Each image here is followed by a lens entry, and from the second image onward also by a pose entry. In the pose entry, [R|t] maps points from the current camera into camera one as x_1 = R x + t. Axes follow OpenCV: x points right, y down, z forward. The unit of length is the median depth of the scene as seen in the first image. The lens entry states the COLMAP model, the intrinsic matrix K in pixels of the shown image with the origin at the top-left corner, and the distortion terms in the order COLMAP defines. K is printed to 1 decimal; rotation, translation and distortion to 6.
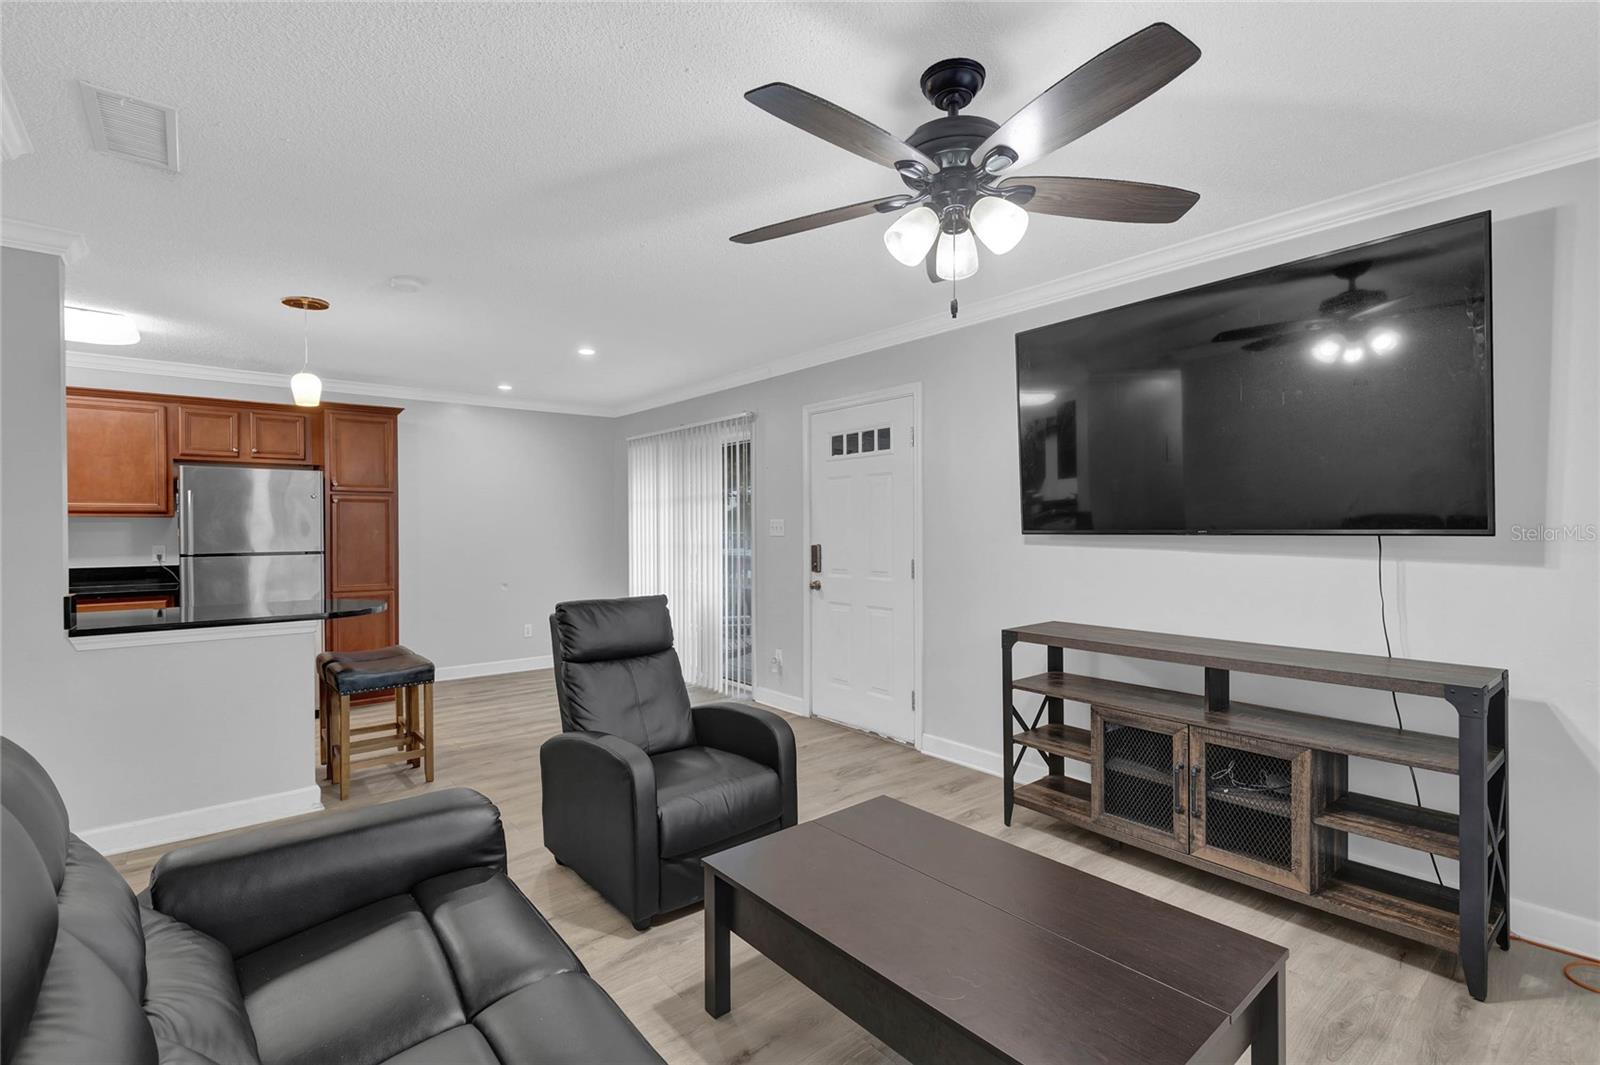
lens RADIAL K [[737.0, 0, 803.6], [0, 737.0, 532.6], [0, 0, 1]] dist [0.000831, -0.001046]
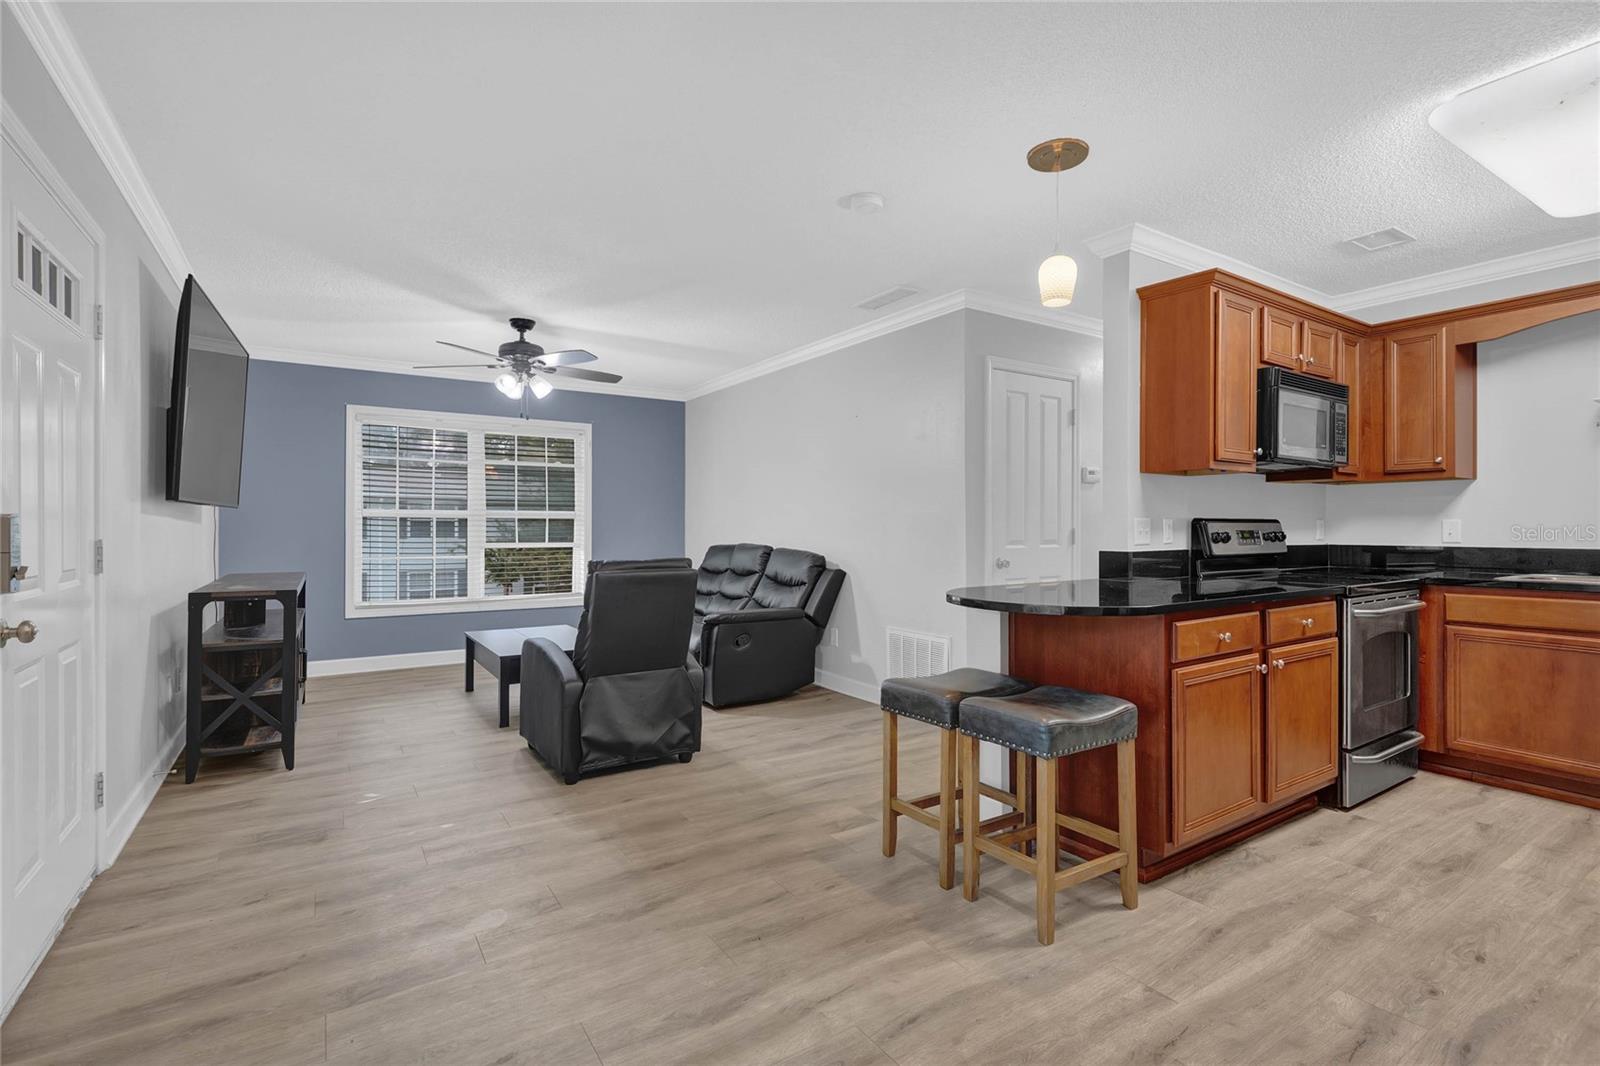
lens RADIAL K [[737.0, 0, 791.9], [0, 737.0, 523.3], [0, 0, 1]] dist [0.000831, -0.001046]
pose [[-0.993478, 0.005956, 0.113867, -0.500618], [0.006176, 0.999980, 0.001576, 0.027647], [-0.113855, 0.002269, -0.993495, 1.689764]]
